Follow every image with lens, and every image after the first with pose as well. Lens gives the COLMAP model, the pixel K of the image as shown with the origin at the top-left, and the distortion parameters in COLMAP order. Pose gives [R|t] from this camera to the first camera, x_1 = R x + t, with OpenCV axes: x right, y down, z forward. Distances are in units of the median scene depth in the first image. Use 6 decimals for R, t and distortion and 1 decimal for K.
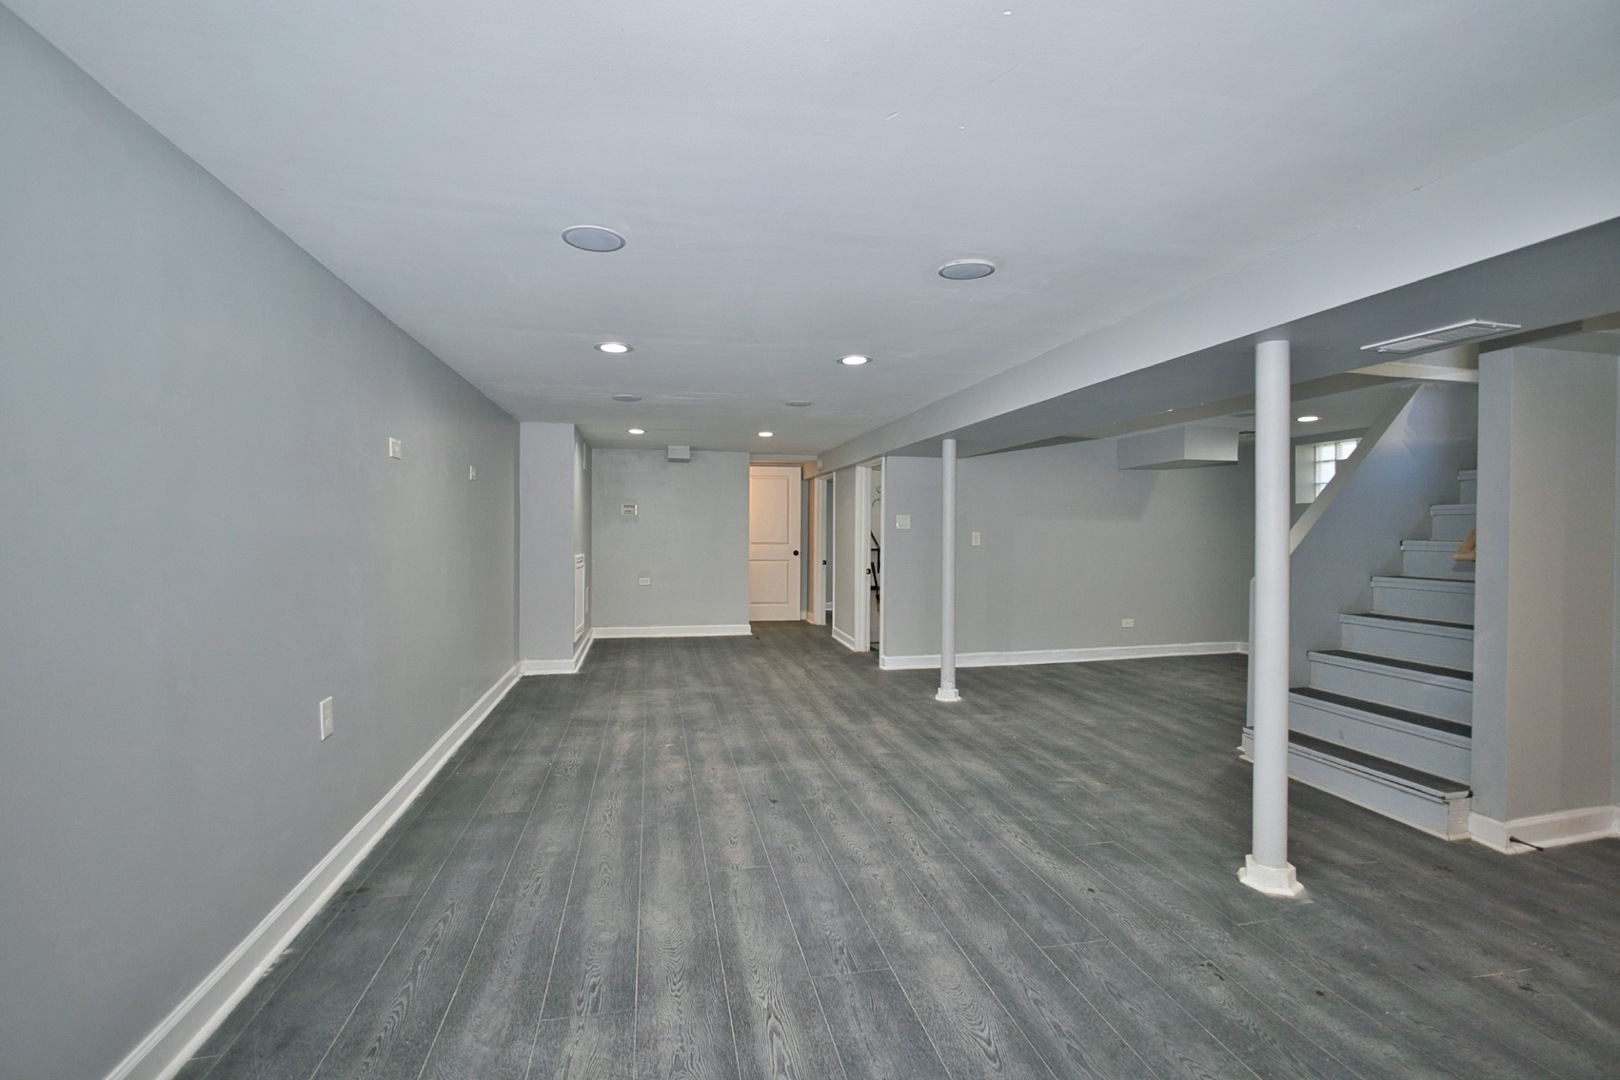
lens RADIAL K [[703.3, 0, 811.7], [0, 703.3, 535.9], [0, 0, 1]] dist [-0.022856, 0.005732]
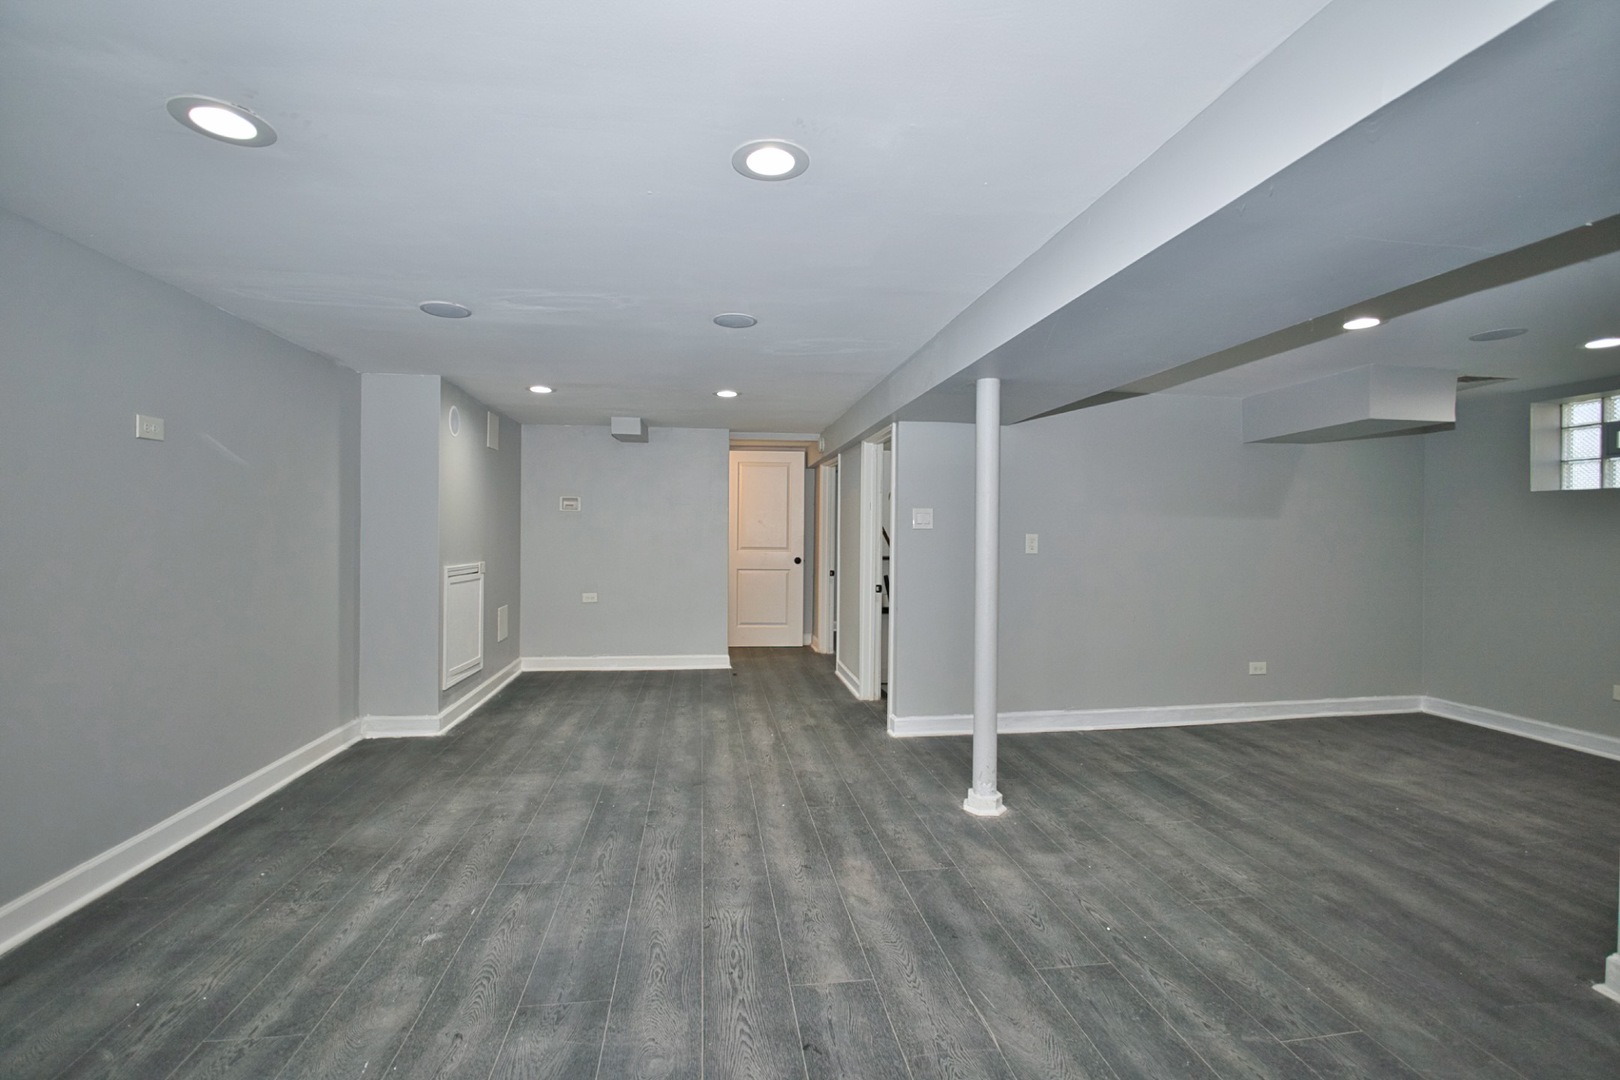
lens RADIAL K [[703.3, 0, 809.5], [0, 703.3, 534.1], [0, 0, 1]] dist [-0.022856, 0.005732]
pose [[0.997284, 0.003287, -0.073583, 0.108663], [-0.003805, 0.999969, -0.006887, 0.000378], [0.073558, 0.007149, 0.997265, 0.479477]]
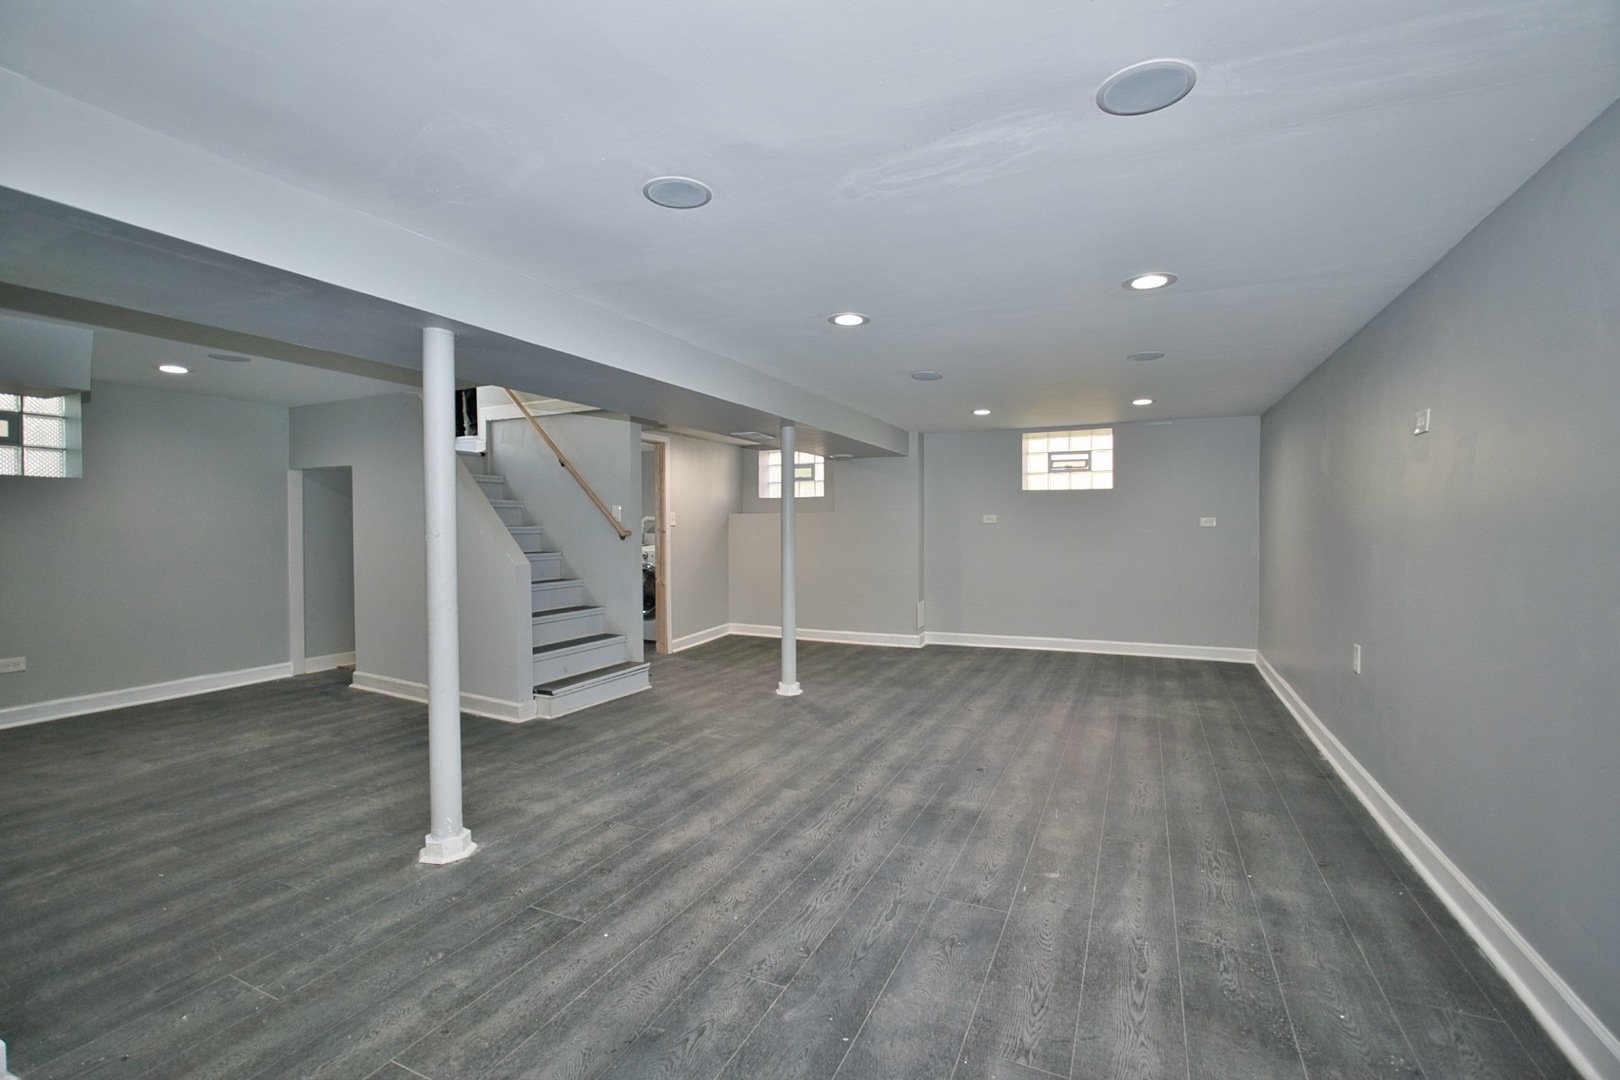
lens RADIAL K [[703.3, 0, 803.8], [0, 703.3, 536.3], [0, 0, 1]] dist [-0.022856, 0.005732]
pose [[-0.782096, -0.015121, 0.622975, -0.387162], [0.001776, 0.999647, 0.026493, -0.008533], [-0.623156, 0.021827, -0.781793, 1.524242]]
